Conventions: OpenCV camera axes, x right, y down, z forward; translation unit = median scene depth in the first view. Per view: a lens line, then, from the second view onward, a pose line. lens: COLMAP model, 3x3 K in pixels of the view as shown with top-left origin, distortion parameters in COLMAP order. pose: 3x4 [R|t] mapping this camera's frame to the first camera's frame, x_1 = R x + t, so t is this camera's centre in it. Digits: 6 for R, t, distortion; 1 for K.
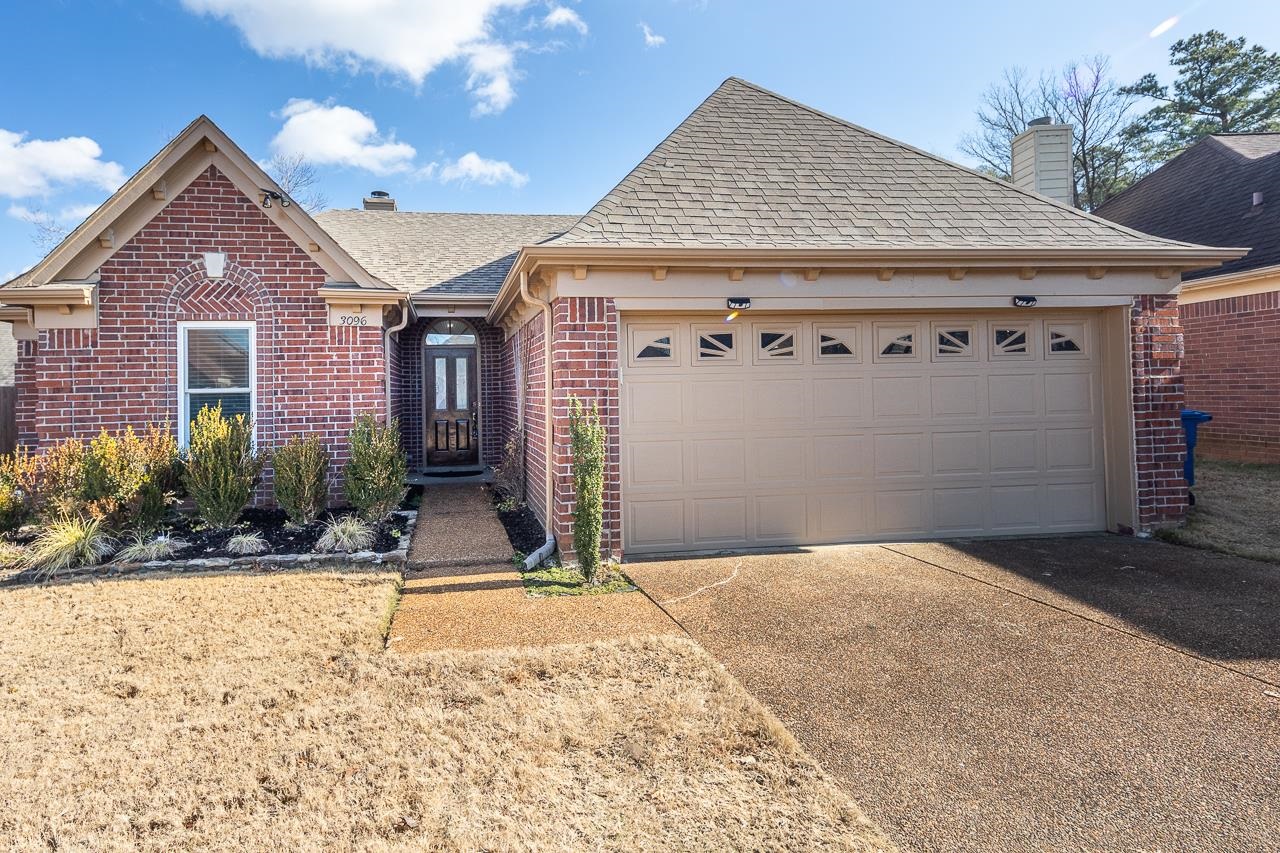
lens RADIAL K [[650.4, 0, 541.9], [0, 650.4, 379.1], [0, 0, 1]] dist [0.037912, -0.013325]
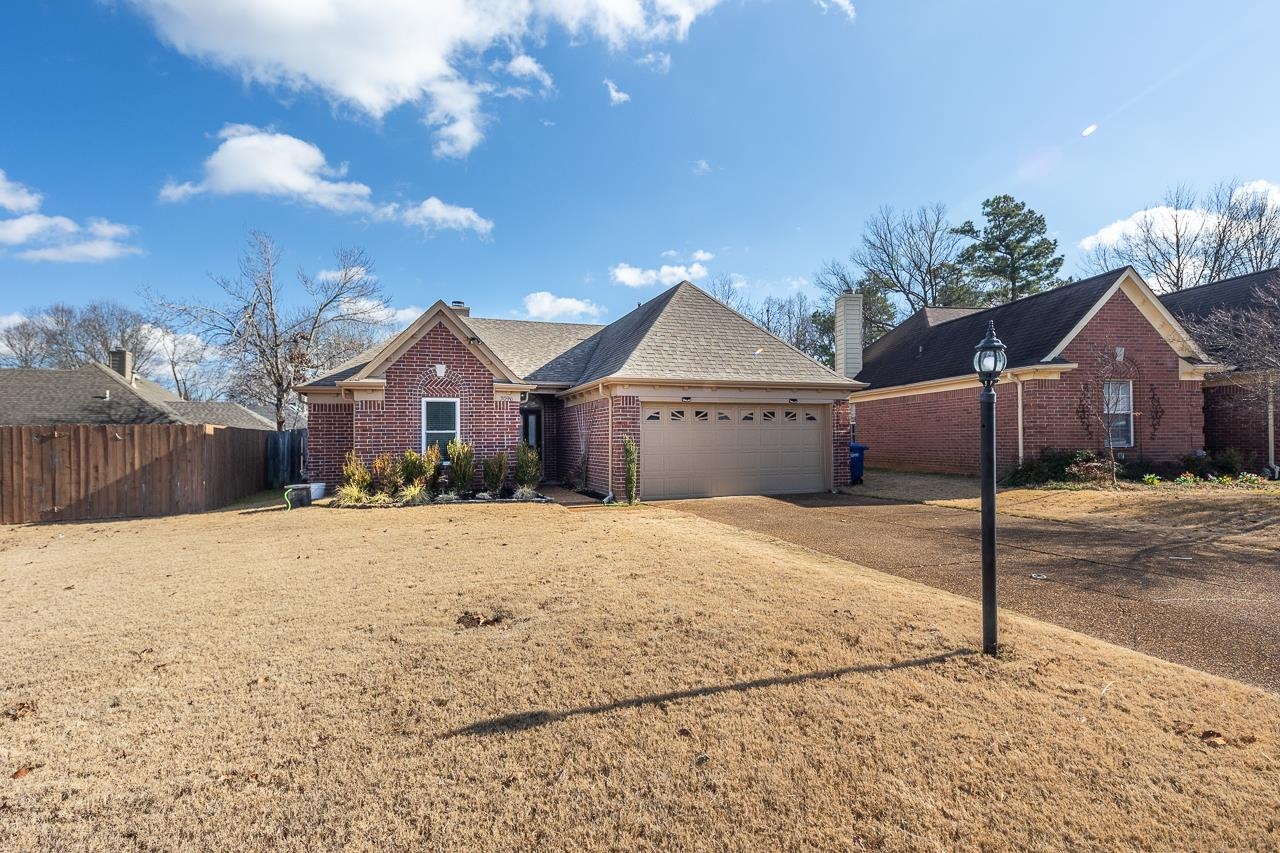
lens RADIAL K [[619.1, 0, 640.0], [0, 619.1, 426.5], [0, 0, 1]] dist [0.007434, 0.000289]
pose [[0.977927, 0.015917, 0.208340, -0.310629], [-0.014391, 0.999857, -0.008840, 0.009858], [-0.208451, 0.005647, 0.978017, -1.091148]]
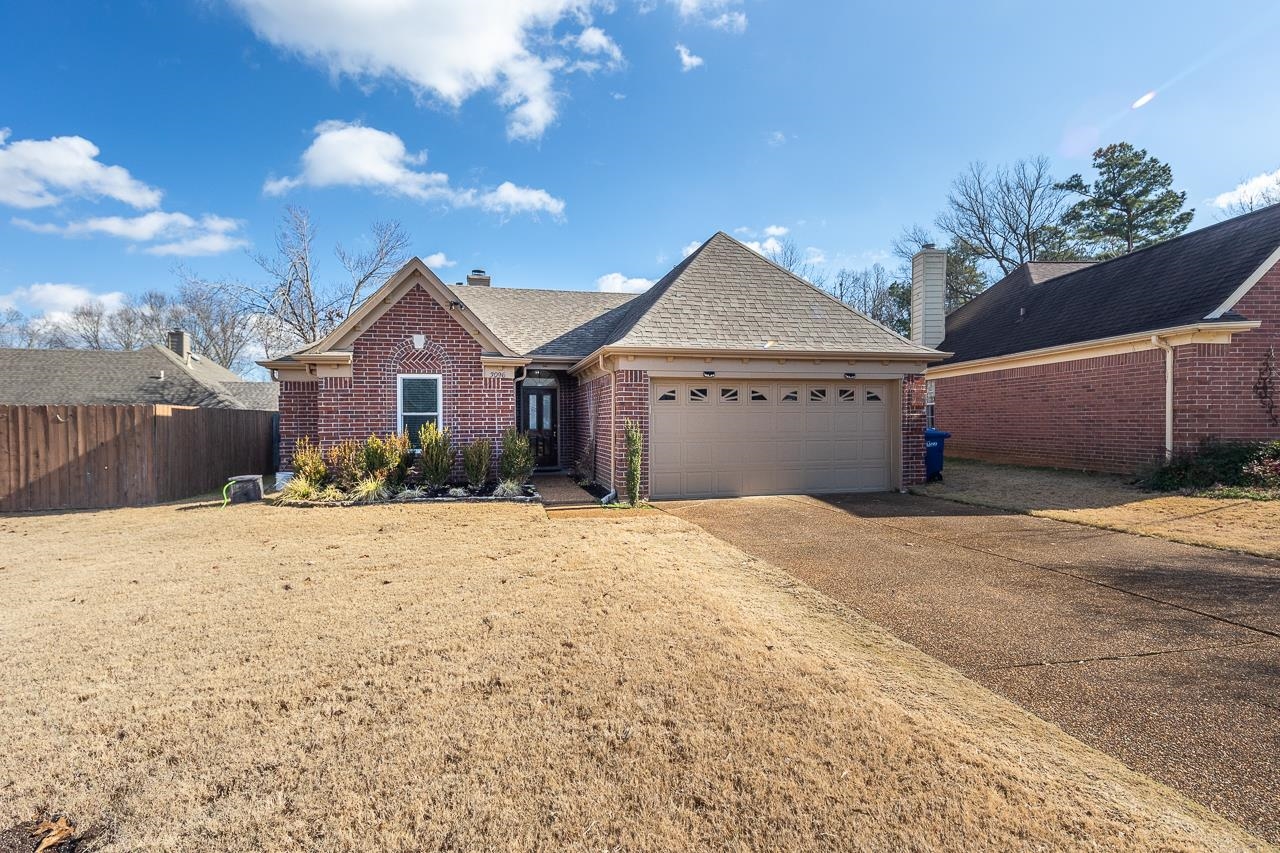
lens RADIAL K [[612.9, 0, 637.5], [0, 612.9, 423.7], [0, 0, 1]] dist [0.025924, -0.013853]
pose [[0.995722, 0.014566, 0.091246, -0.073217], [-0.016550, 0.999642, 0.021025, -0.000311], [-0.090907, -0.022445, 0.995606, -0.722529]]
